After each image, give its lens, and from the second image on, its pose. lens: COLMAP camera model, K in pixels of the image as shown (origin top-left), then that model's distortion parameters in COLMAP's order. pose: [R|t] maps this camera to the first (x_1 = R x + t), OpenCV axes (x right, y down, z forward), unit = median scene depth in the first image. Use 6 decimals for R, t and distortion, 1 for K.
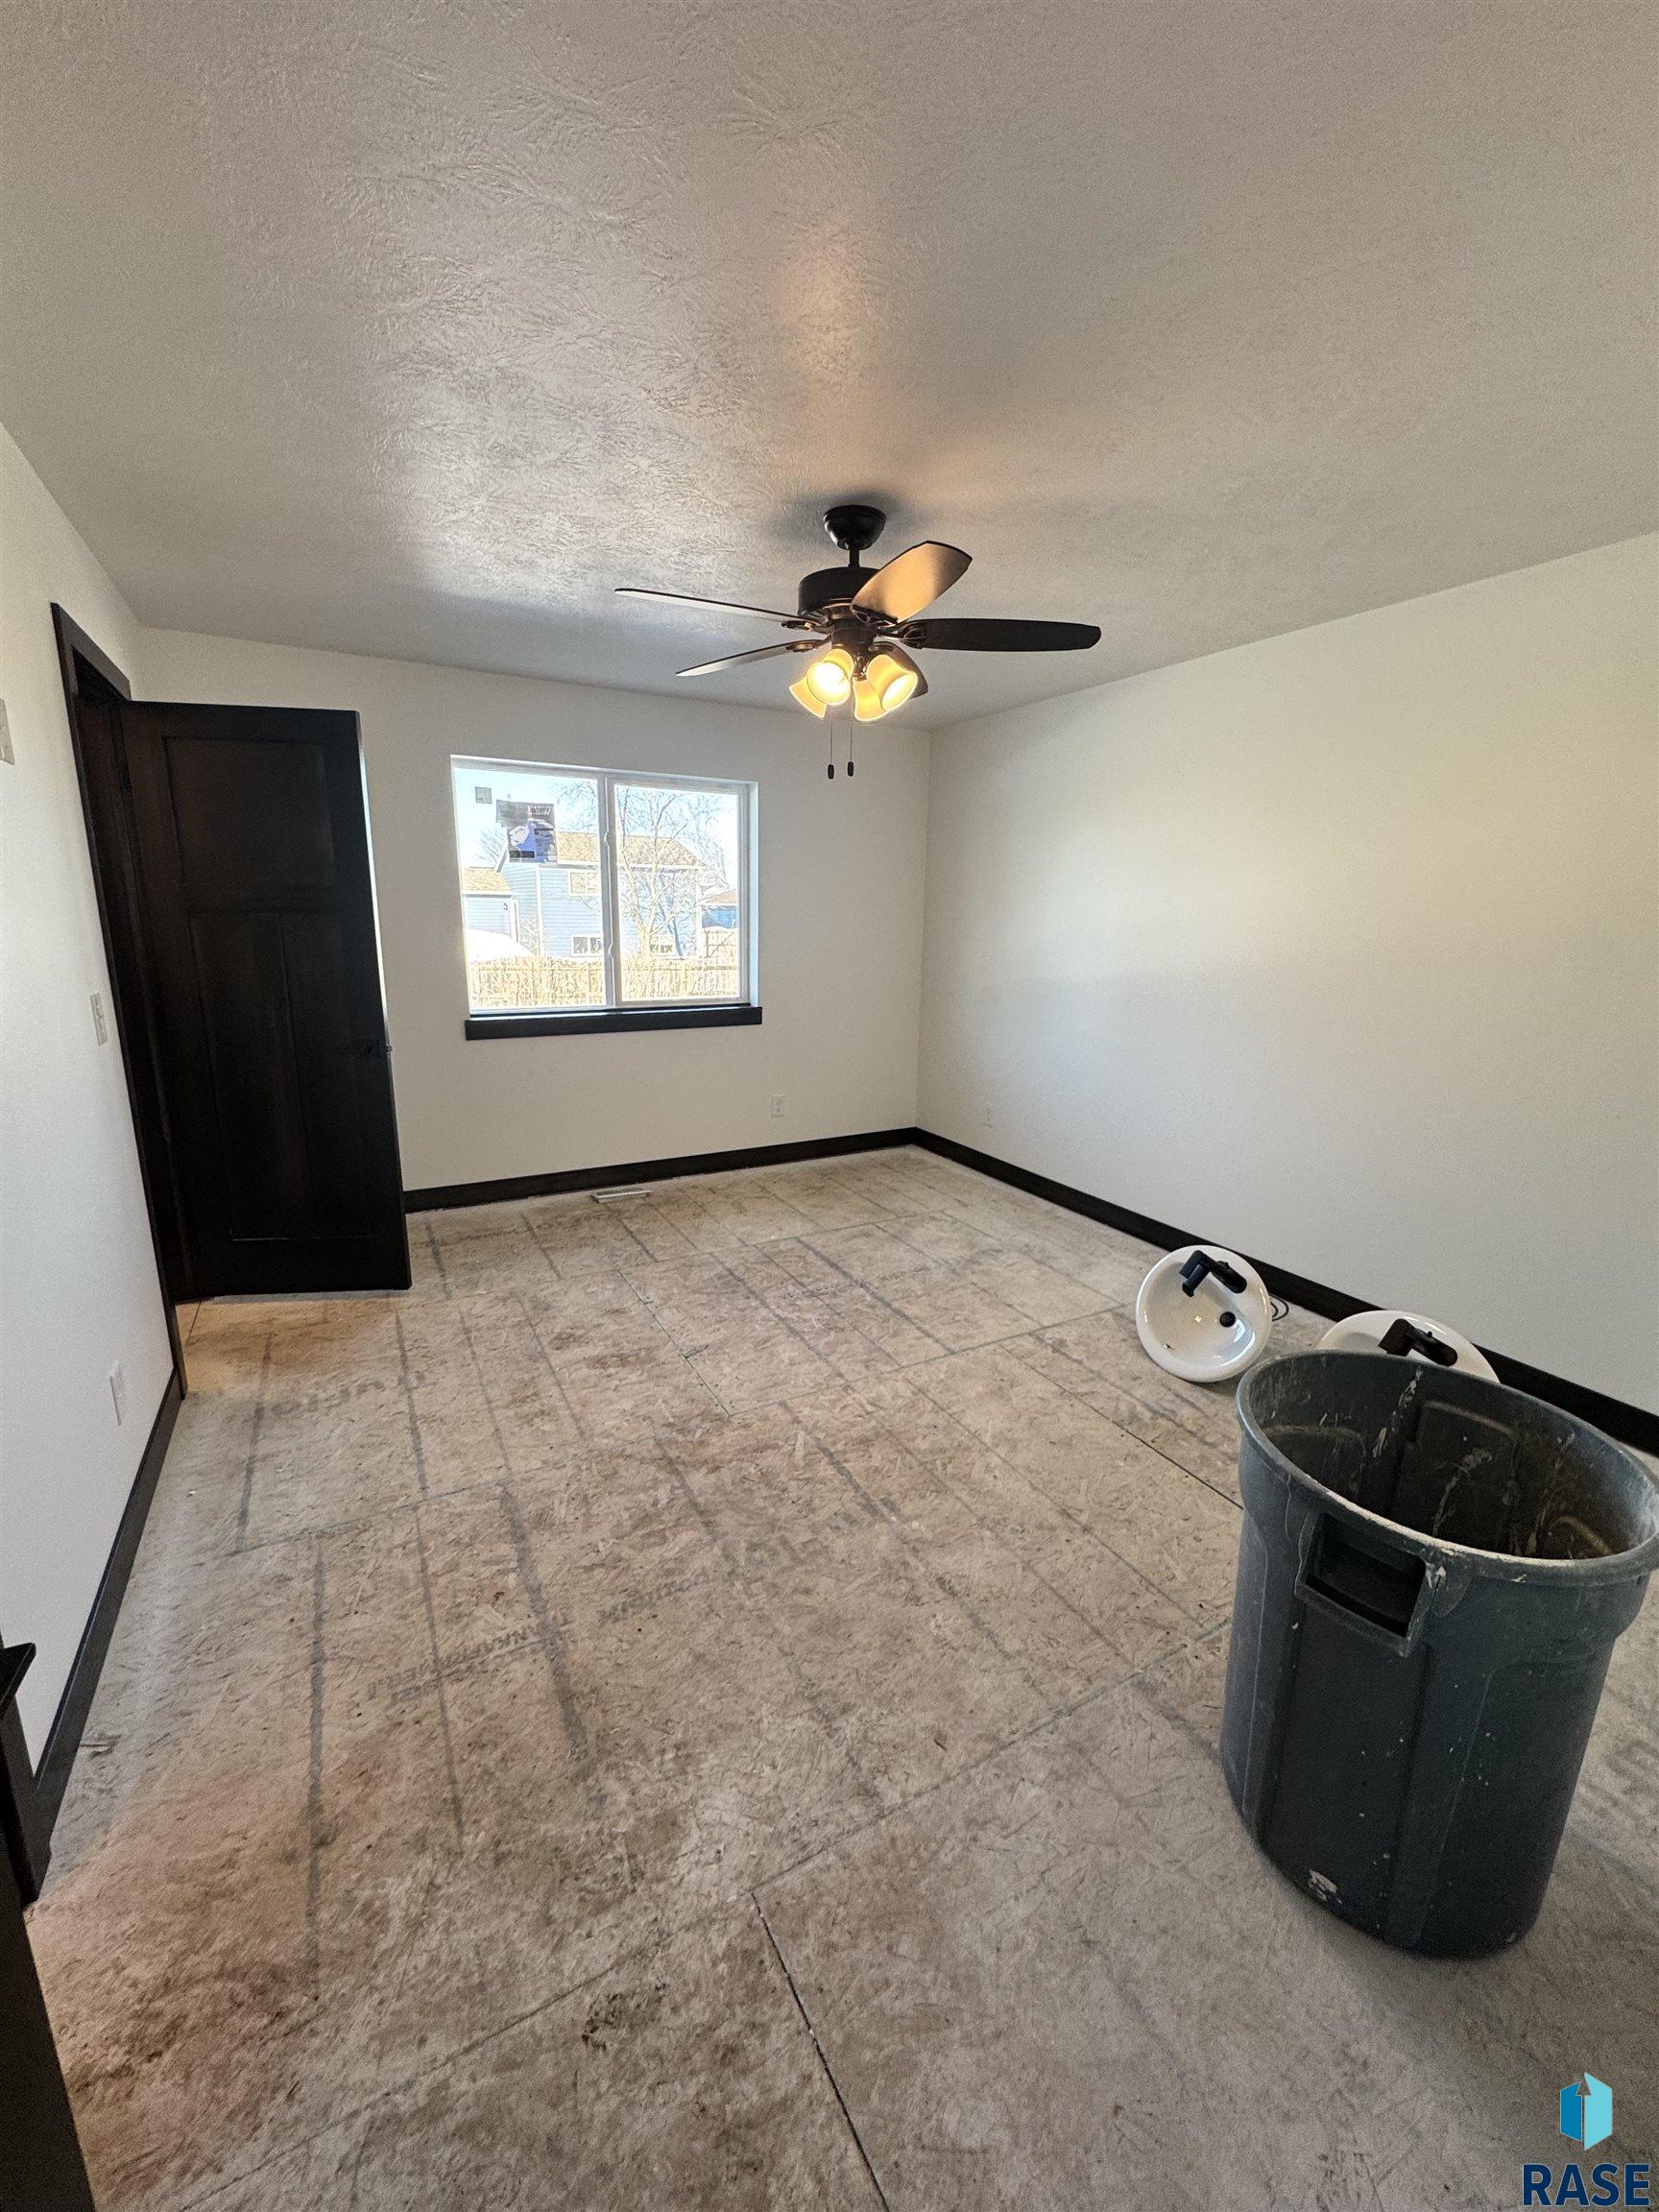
lens RADIAL K [[878.3, 0, 831.6], [0, 878.3, 1108.2], [0, 0, 1]] dist [-0.002427, 0.000249]
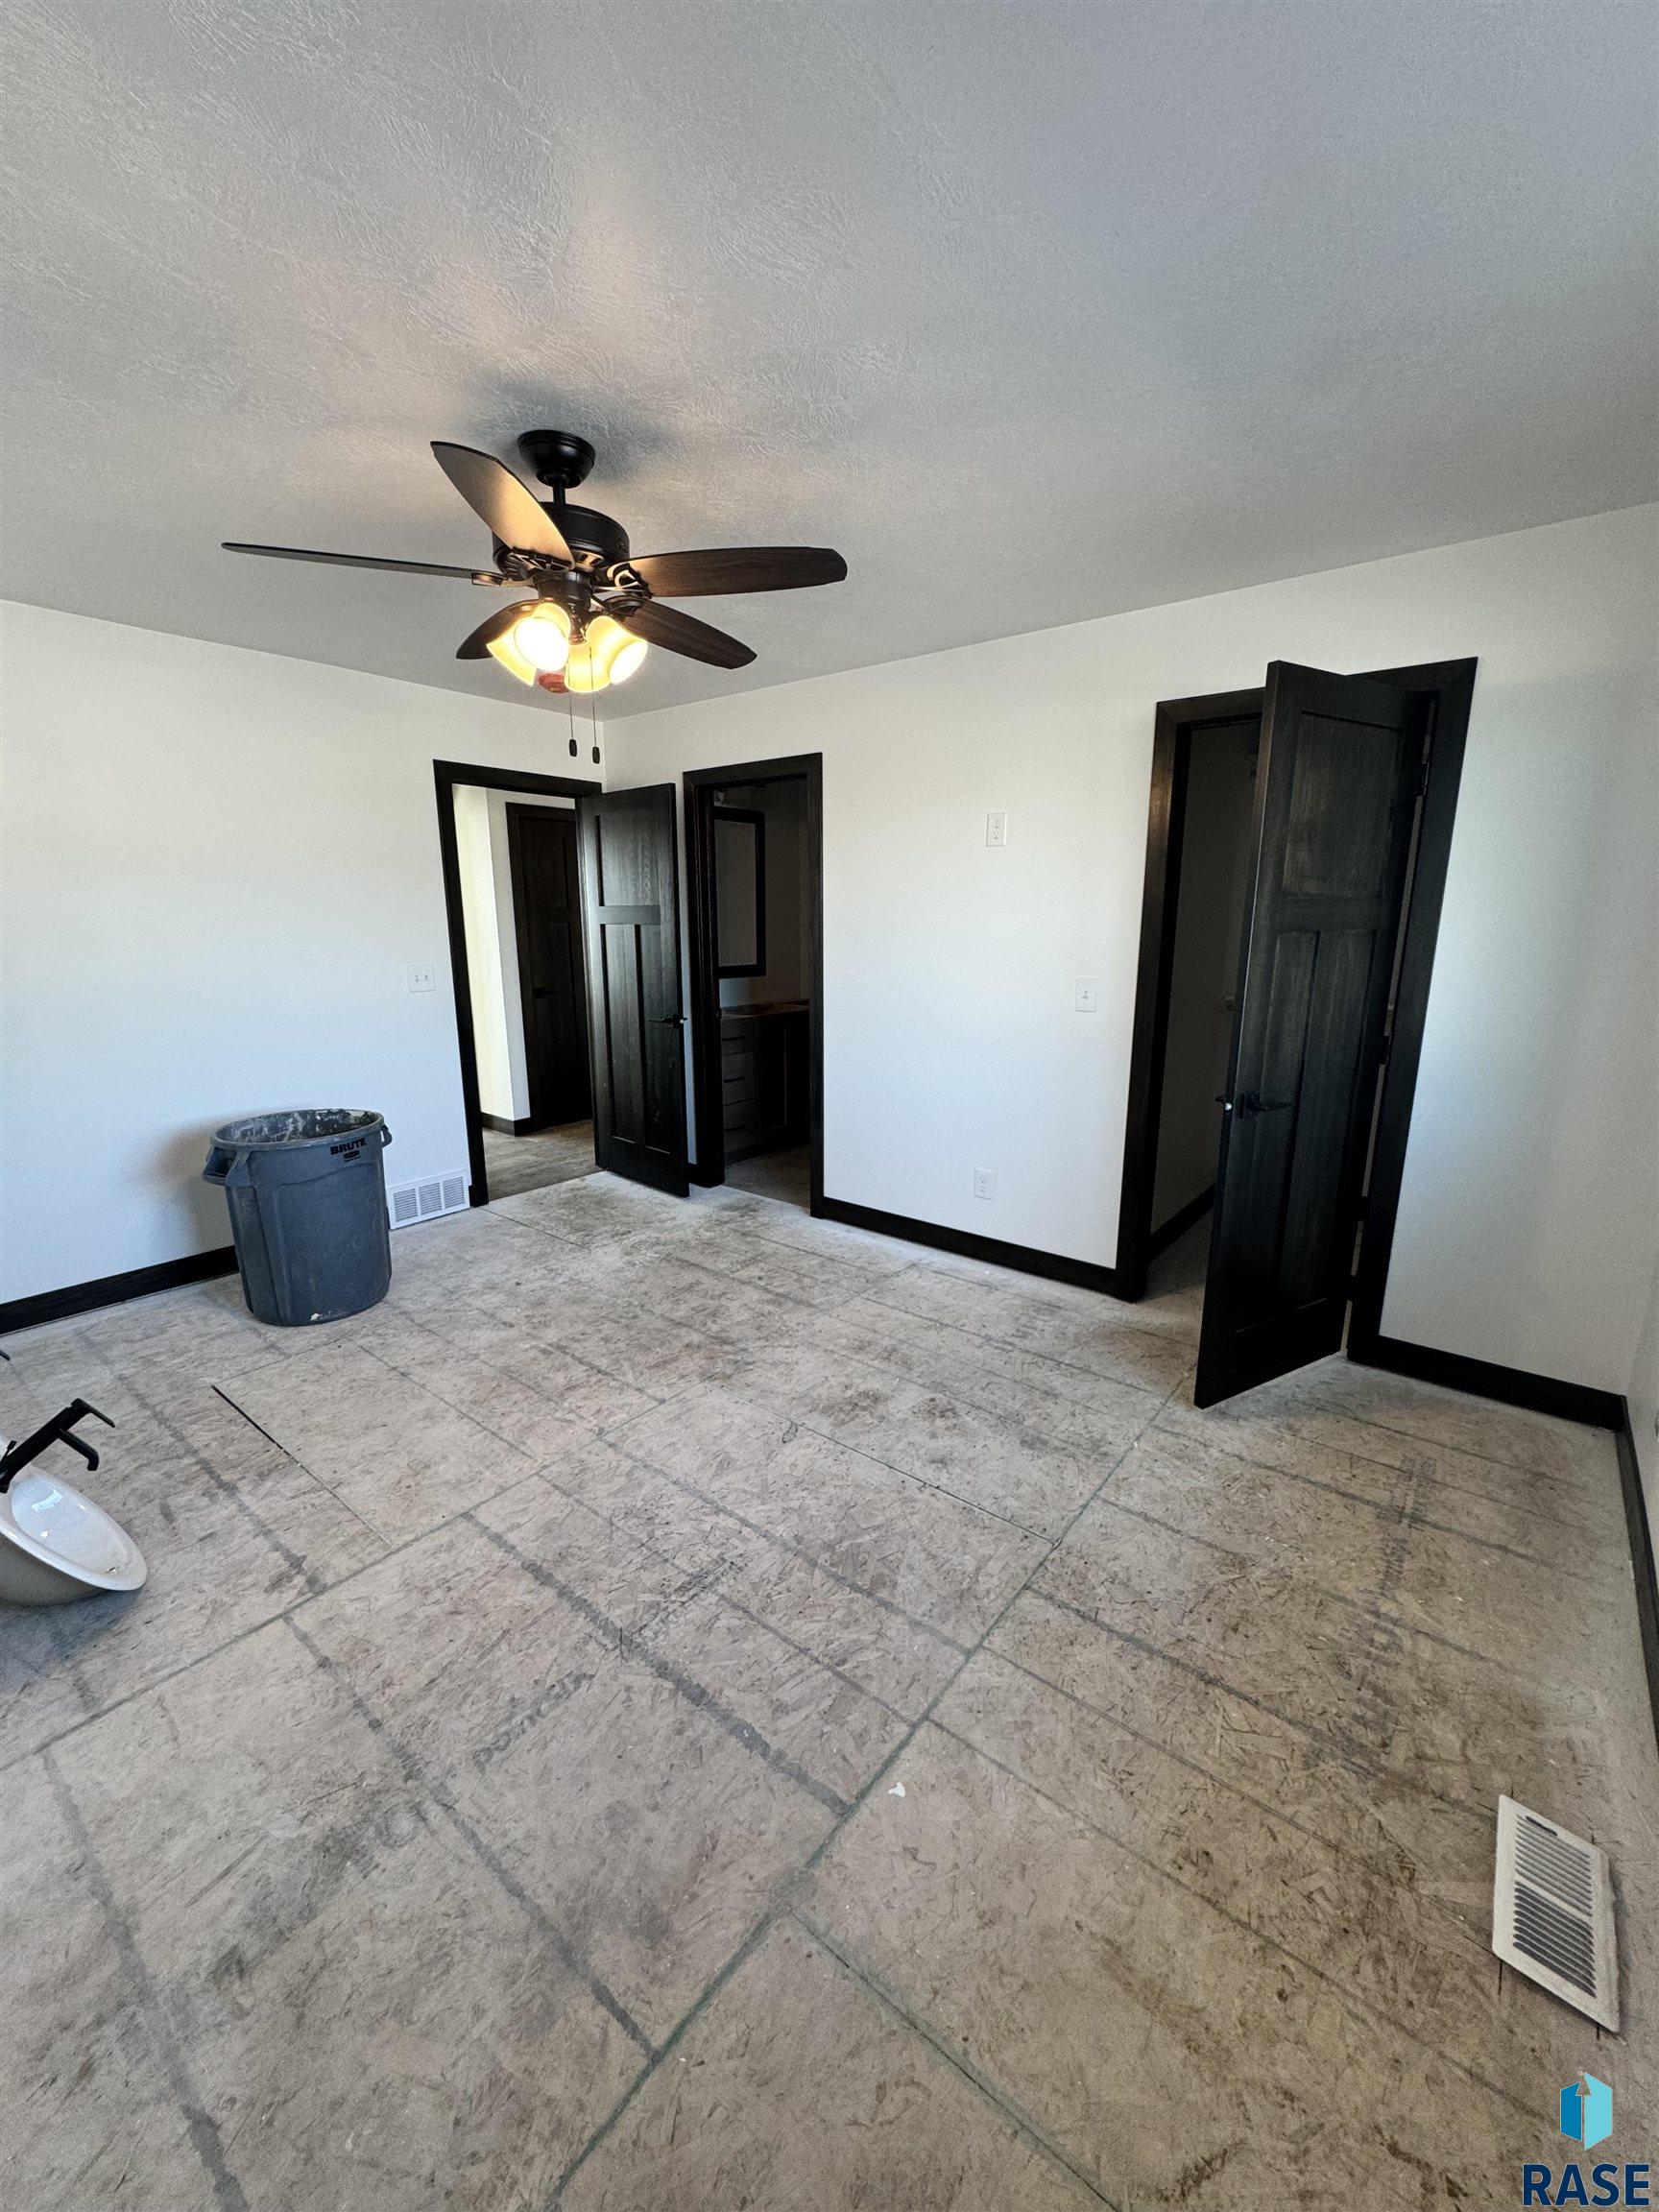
lens RADIAL K [[878.3, 0, 839.5], [0, 878.3, 1107.8], [0, 0, 1]] dist [-0.002427, 0.000249]
pose [[-0.918878, 0.066655, -0.388871, 0.124649], [-0.104892, 0.908884, 0.403642, -0.398061], [0.380344, 0.411687, -0.828162, 1.751077]]
